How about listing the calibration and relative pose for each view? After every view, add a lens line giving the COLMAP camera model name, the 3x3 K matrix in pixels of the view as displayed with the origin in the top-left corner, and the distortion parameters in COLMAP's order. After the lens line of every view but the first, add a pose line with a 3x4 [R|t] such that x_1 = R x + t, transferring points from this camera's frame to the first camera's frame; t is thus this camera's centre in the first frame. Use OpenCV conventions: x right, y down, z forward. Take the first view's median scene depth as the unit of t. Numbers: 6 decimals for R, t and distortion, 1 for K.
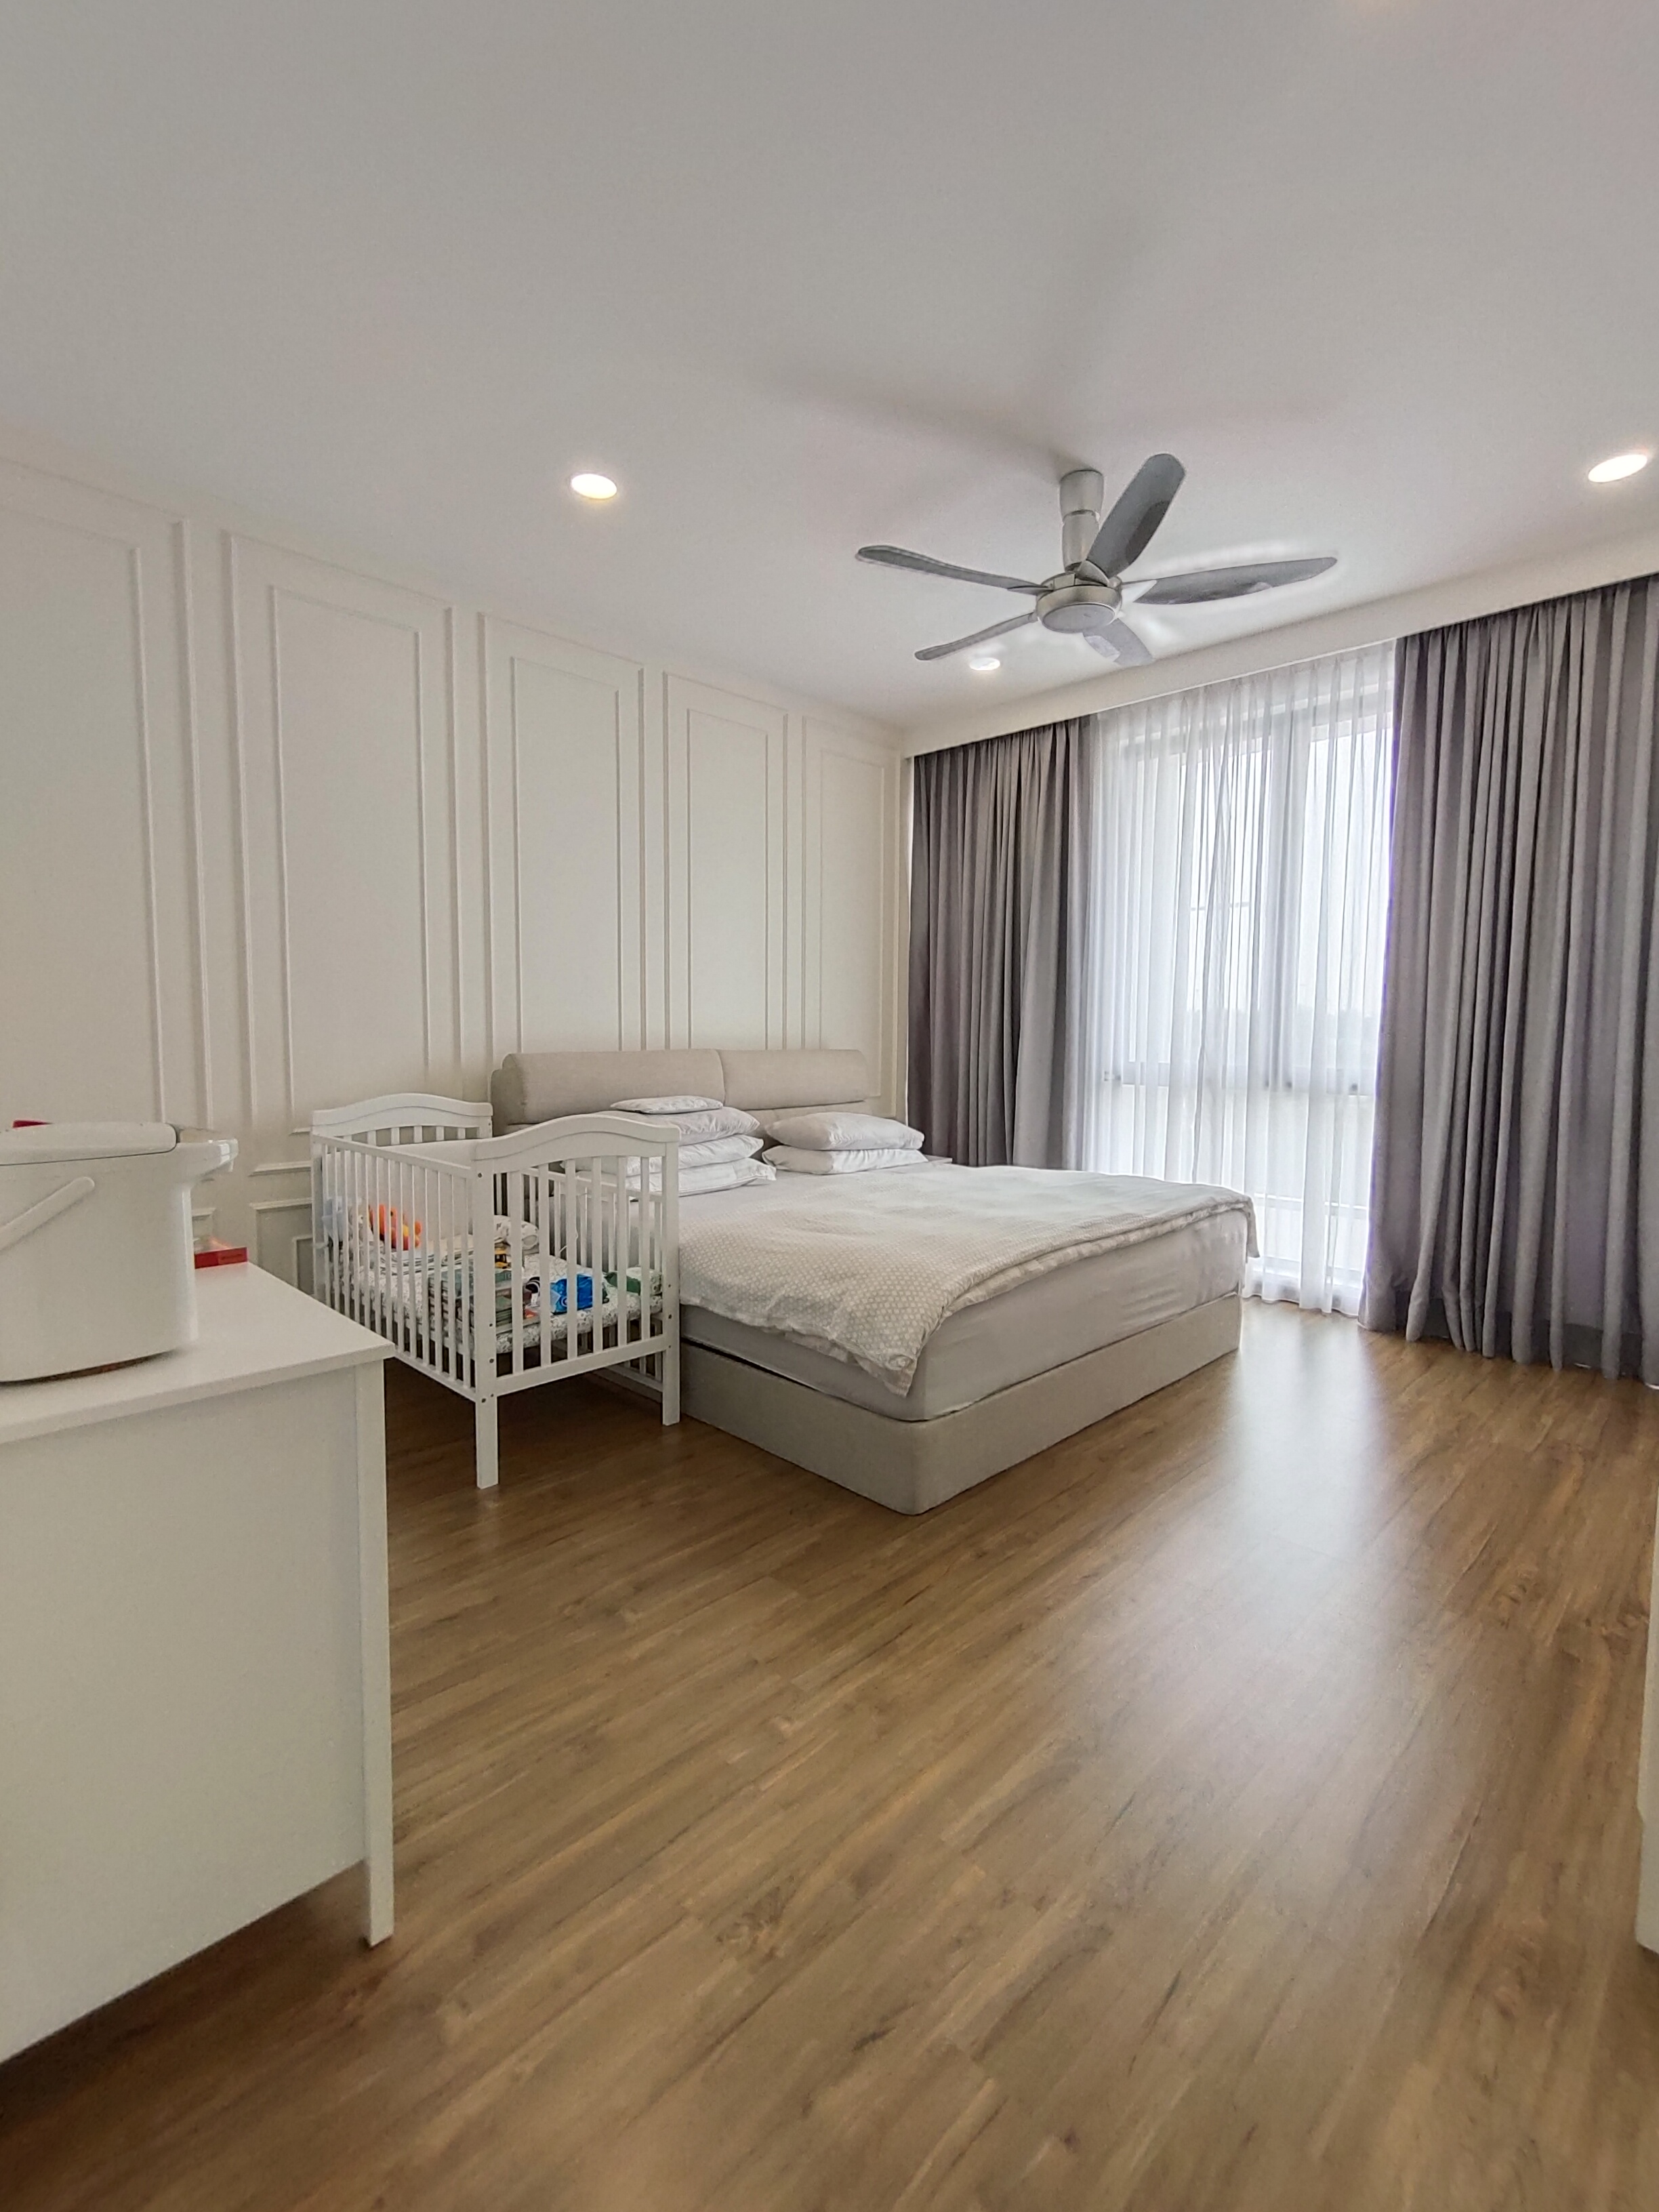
lens RADIAL K [[995.5, 0, 824.9], [0, 995.5, 1109.4], [0, 0, 1]] dist [0.011880, -0.000239]
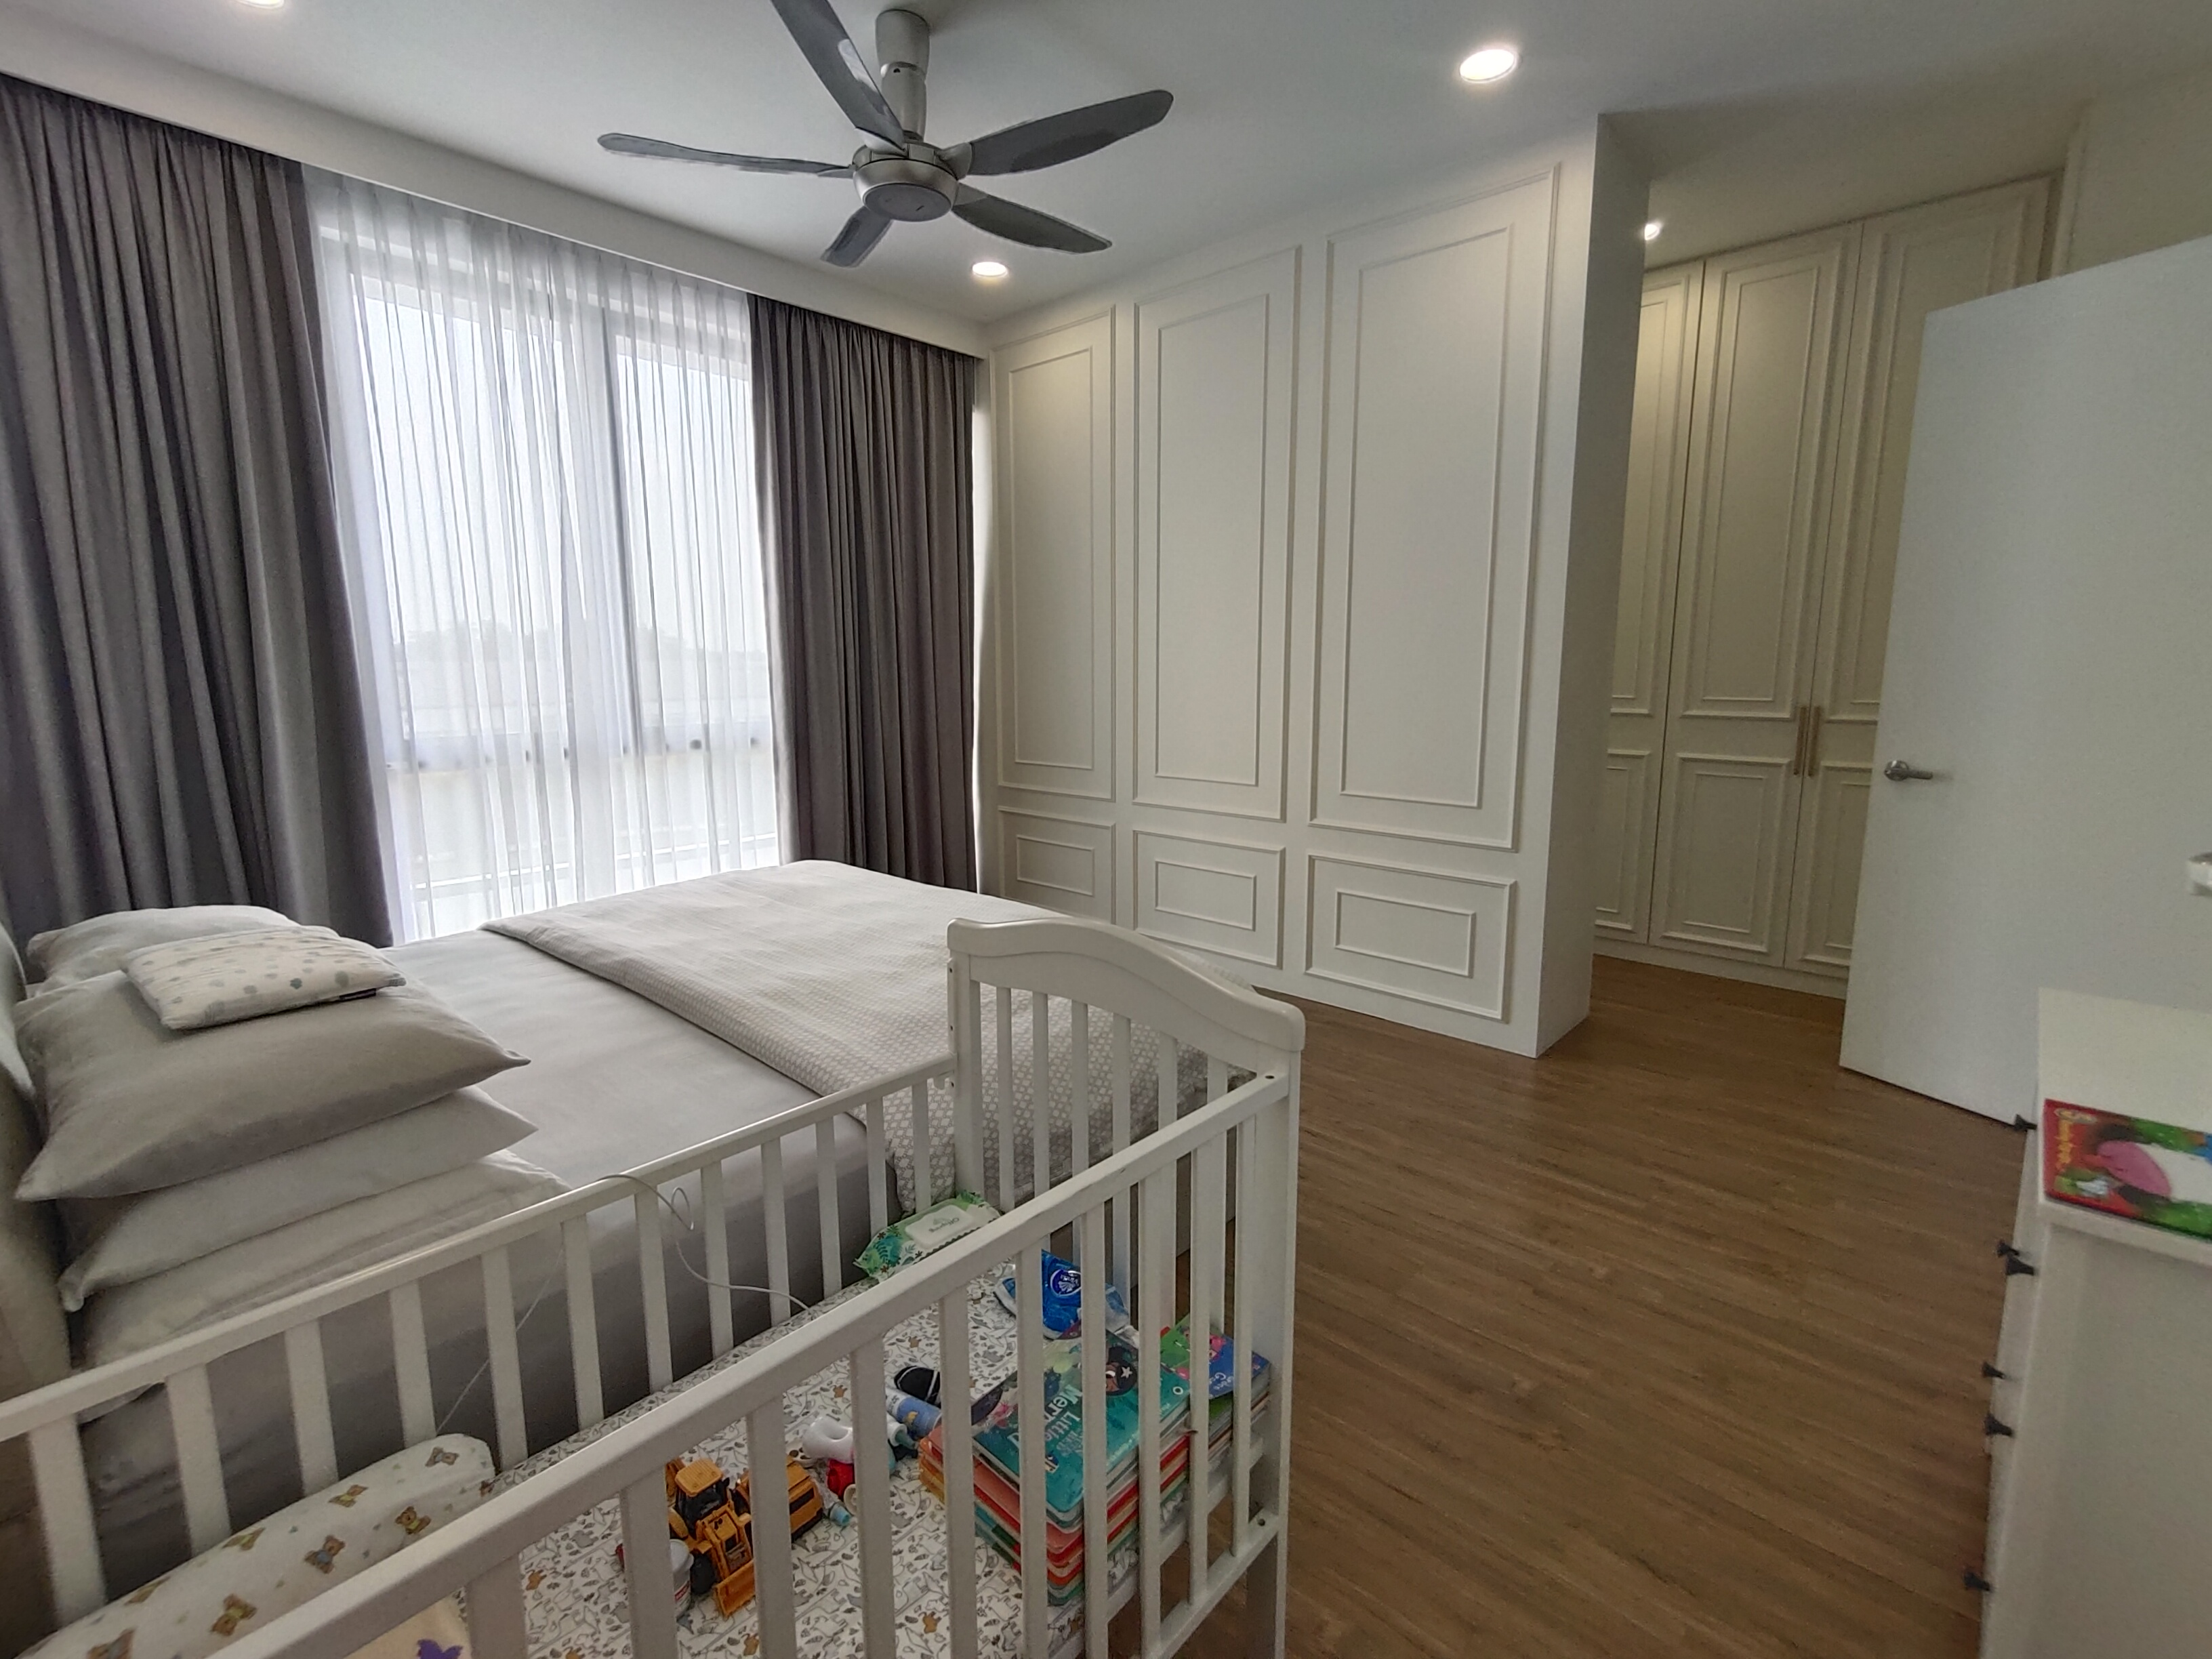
lens RADIAL K [[995.5, 0, 1101.9], [0, 995.5, 814.9], [0, 0, 1]] dist [0.011880, -0.000239]
pose [[-0.040817, -0.175652, 0.983606, -0.529632], [0.069646, 0.981532, 0.178172, -0.111806], [-0.996736, 0.075777, -0.027829, 0.725587]]
